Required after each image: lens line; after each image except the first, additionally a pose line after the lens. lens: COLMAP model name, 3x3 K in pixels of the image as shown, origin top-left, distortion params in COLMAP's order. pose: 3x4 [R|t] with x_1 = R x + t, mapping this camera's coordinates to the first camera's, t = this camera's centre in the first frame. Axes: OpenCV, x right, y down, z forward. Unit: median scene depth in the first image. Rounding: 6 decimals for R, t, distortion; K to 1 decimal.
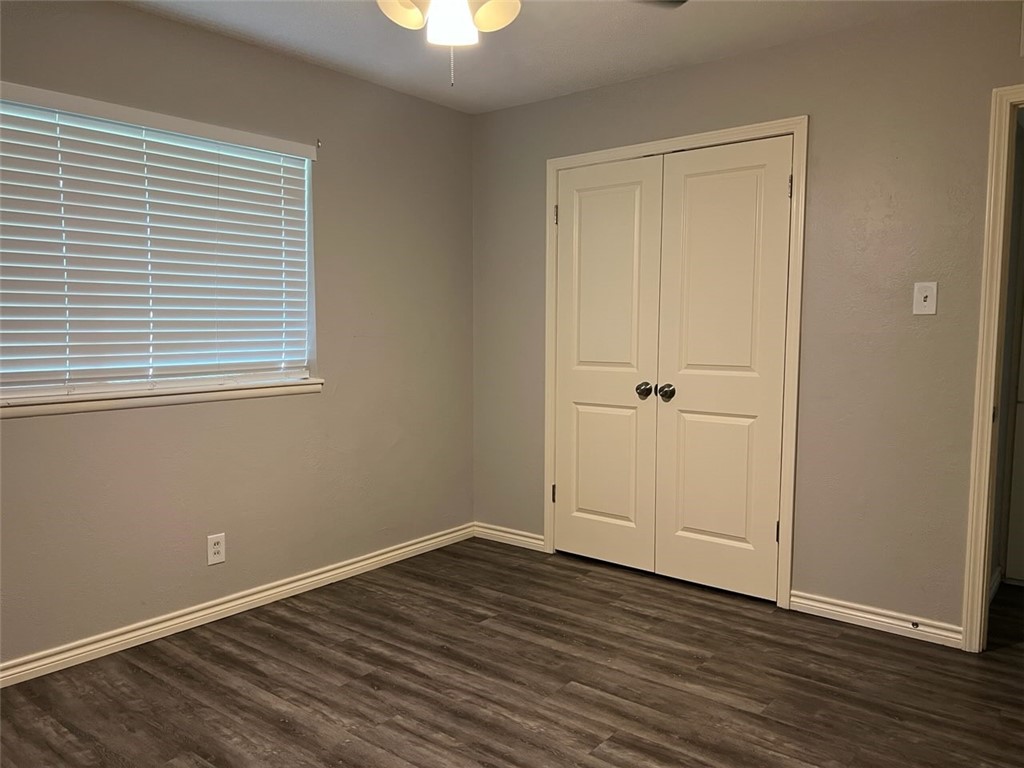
lens RADIAL K [[782.8, 0, 515.8], [0, 782.8, 391.4], [0, 0, 1]] dist [0.017407, -0.012575]
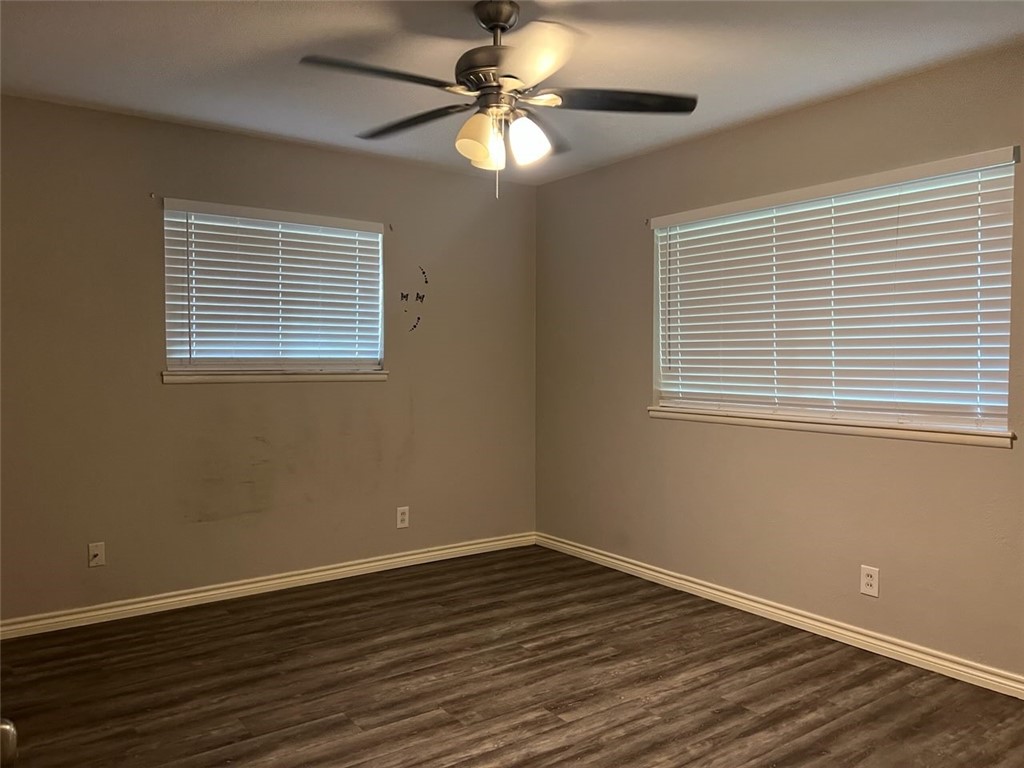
lens RADIAL K [[782.8, 0, 518.4], [0, 782.8, 381.1], [0, 0, 1]] dist [0.017407, -0.012575]
pose [[-0.264440, 0.025535, -0.964064, 0.799657], [-0.087133, 0.994928, 0.050252, -0.078157], [0.960458, 0.097291, -0.260874, 0.886500]]
